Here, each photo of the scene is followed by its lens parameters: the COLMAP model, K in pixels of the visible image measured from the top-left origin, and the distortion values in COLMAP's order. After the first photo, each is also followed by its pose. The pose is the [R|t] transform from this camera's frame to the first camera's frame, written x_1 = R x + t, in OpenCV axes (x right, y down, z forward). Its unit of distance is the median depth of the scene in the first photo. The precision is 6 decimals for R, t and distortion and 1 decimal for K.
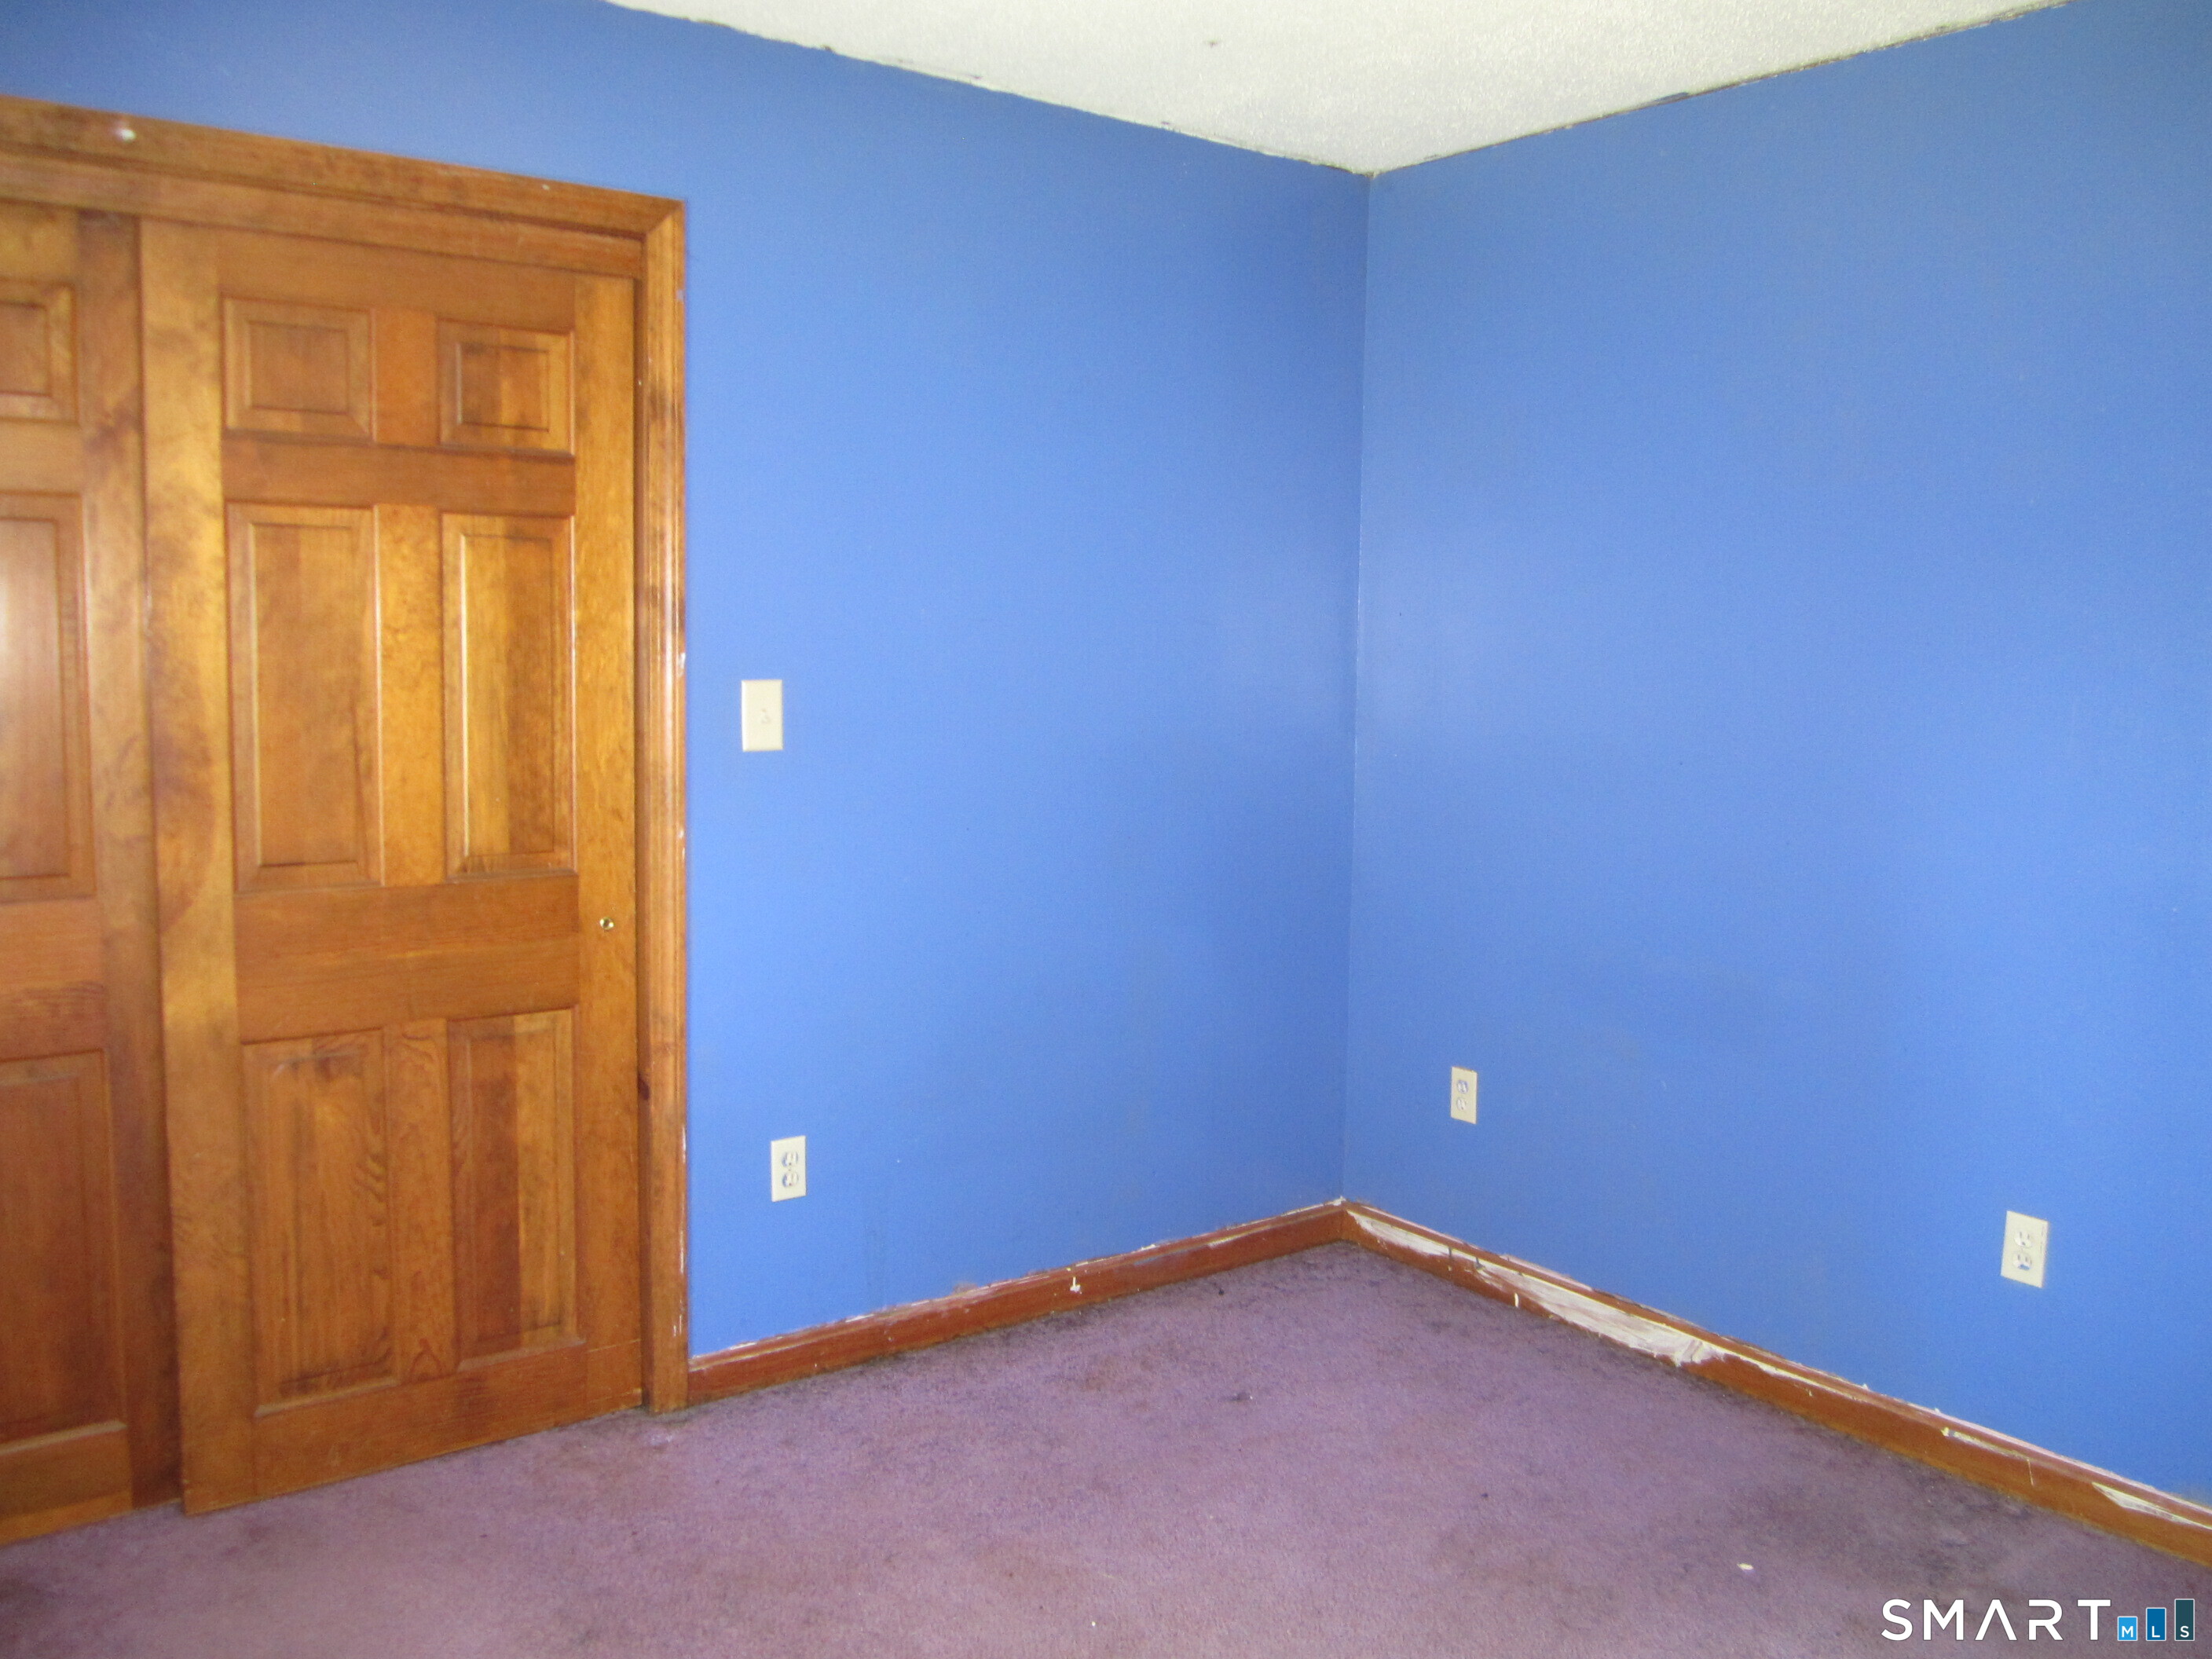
lens RADIAL K [[1855.2, 0, 1105.1], [0, 1855.2, 829.0], [0, 0, 1]] dist [0.011637, 0.000748]
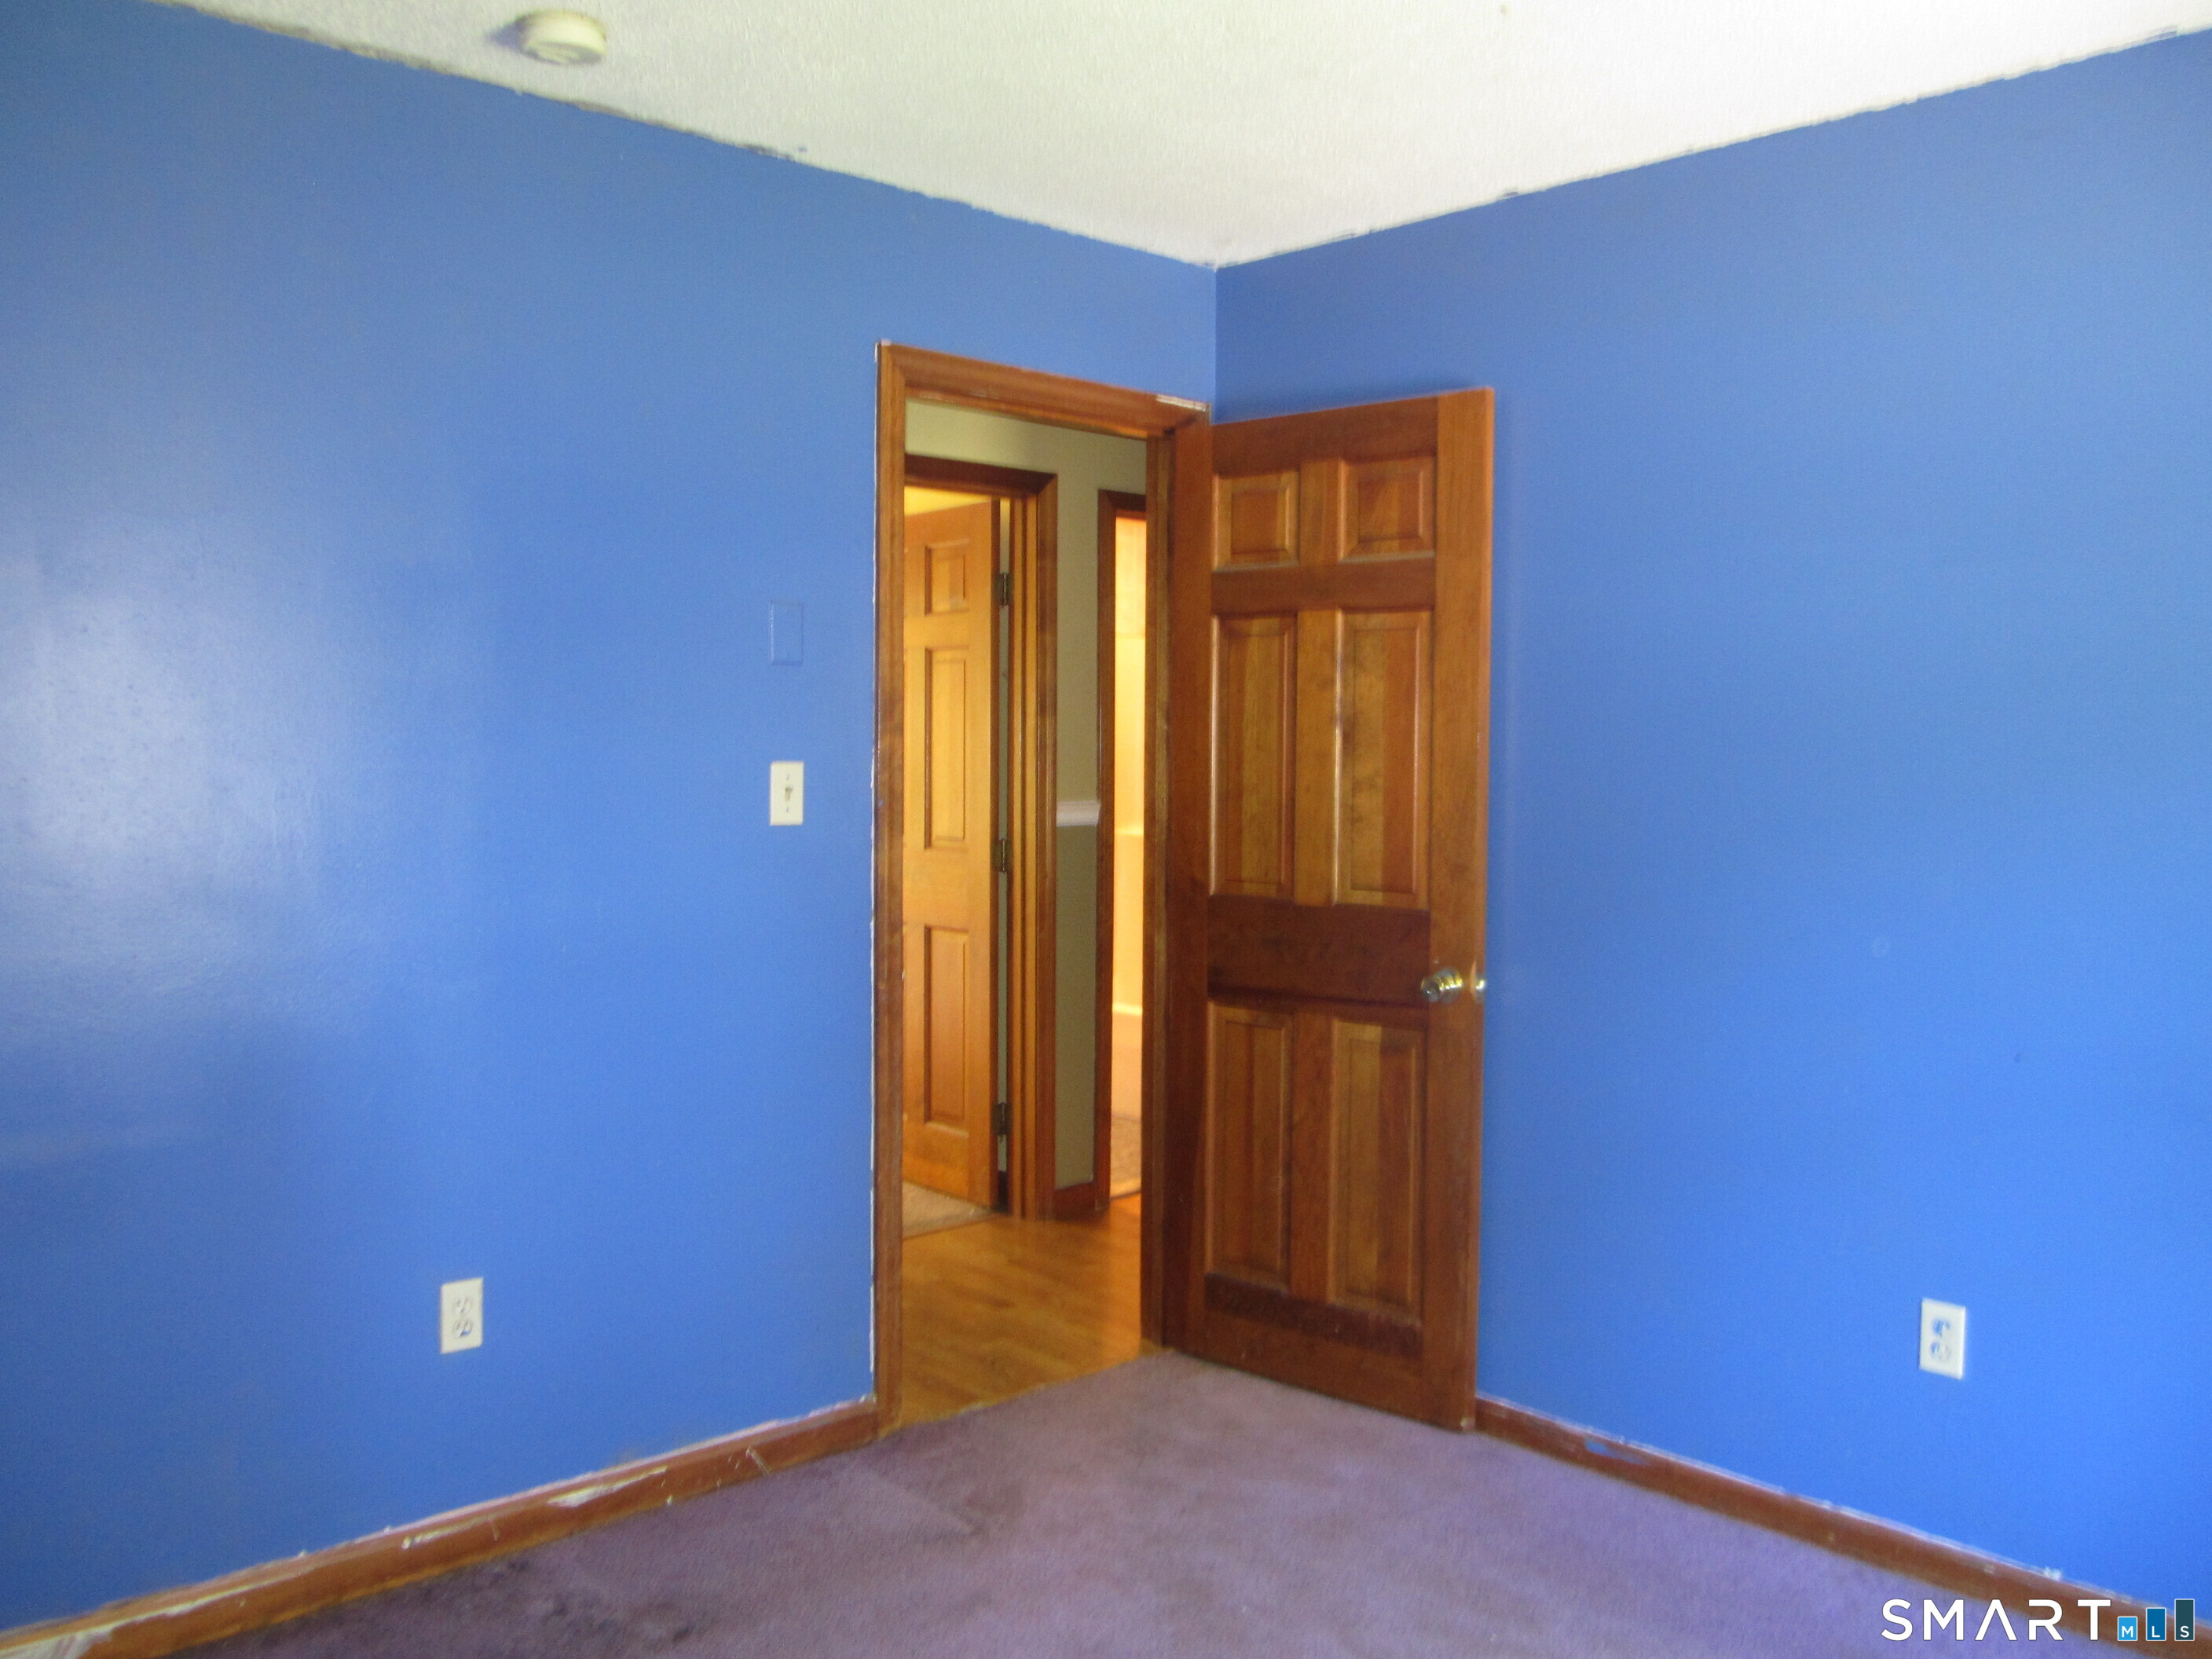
lens RADIAL K [[1855.2, 0, 1105.8], [0, 1855.2, 829.7], [0, 0, 1]] dist [0.011637, 0.000748]
pose [[-0.090033, -0.061017, 0.994068, -0.500225], [0.087495, 0.993778, 0.068924, -0.070152], [-0.992088, 0.093182, -0.084134, 0.700080]]
